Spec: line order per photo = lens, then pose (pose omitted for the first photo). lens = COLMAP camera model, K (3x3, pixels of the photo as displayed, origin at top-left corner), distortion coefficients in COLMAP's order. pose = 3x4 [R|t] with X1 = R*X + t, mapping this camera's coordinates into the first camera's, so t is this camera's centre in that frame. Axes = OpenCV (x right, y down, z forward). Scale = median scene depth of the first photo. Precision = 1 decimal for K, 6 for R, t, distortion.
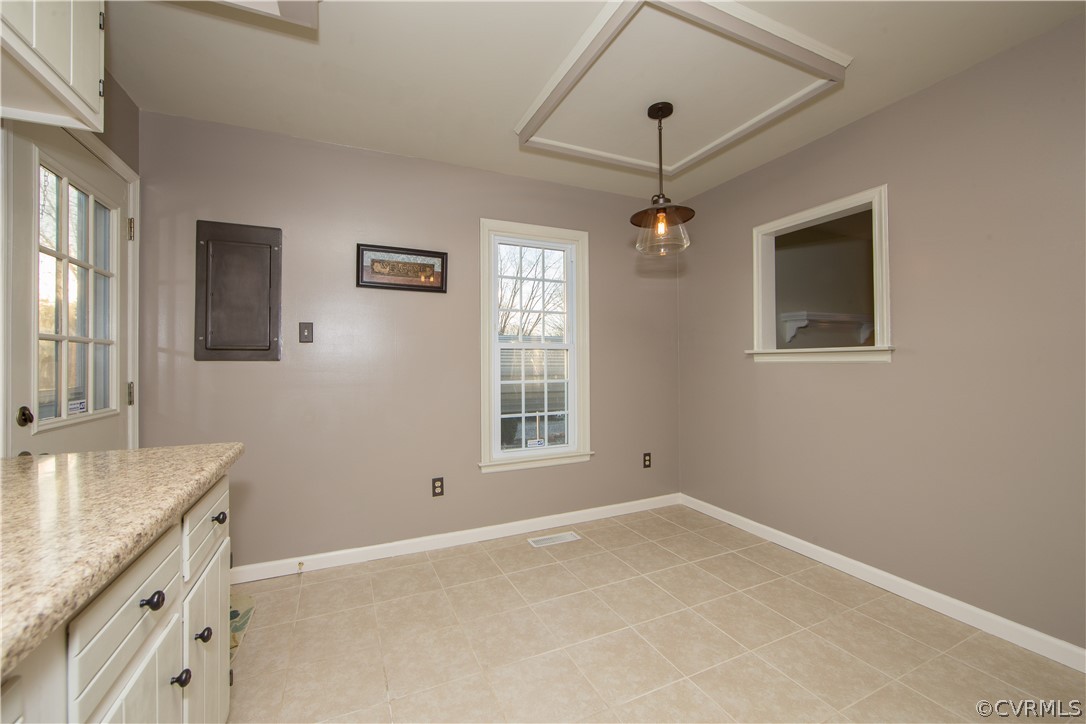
lens RADIAL K [[424.3, 0, 532.0], [0, 424.3, 358.4], [0, 0, 1]] dist [-0.017637, 0.000026]
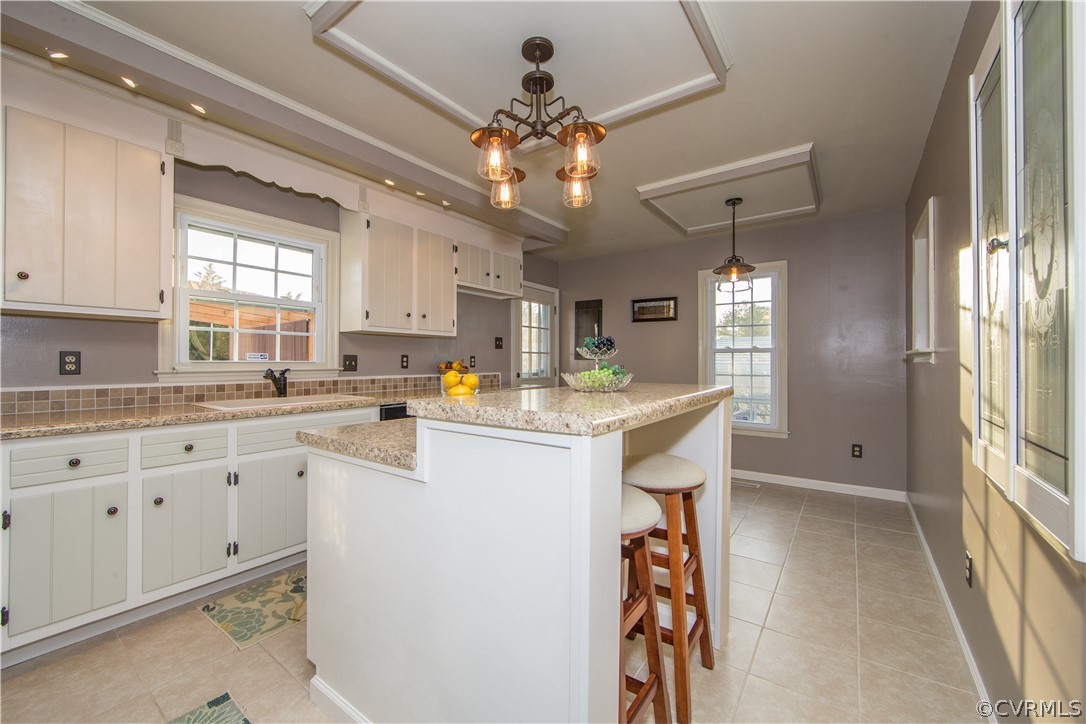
lens RADIAL K [[429.1, 0, 540.6], [0, 429.1, 359.6], [0, 0, 1]] dist [0.000478, 0.000293]
pose [[0.498132, 0.001578, -0.867100, 1.088470], [0.000710, 0.999997, 0.002228, -0.001793], [0.867101, -0.001726, 0.498130, -0.353594]]
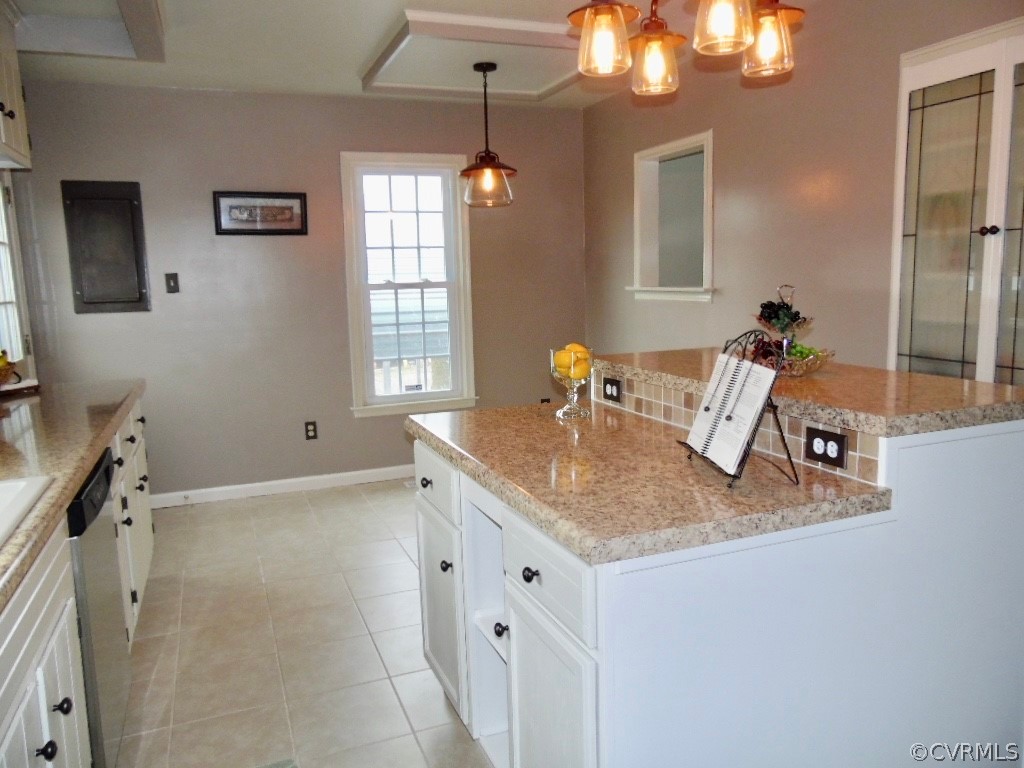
lens RADIAL K [[769.3, 0, 512.0], [0, 769.3, 384.0], [0, 0, 1]] dist [-0.005259, 0.010887]
pose [[0.998380, -0.016447, -0.054461, 0.381599], [0.024456, 0.988410, 0.149827, -0.075031], [0.051365, -0.150916, 0.987211, -0.823645]]
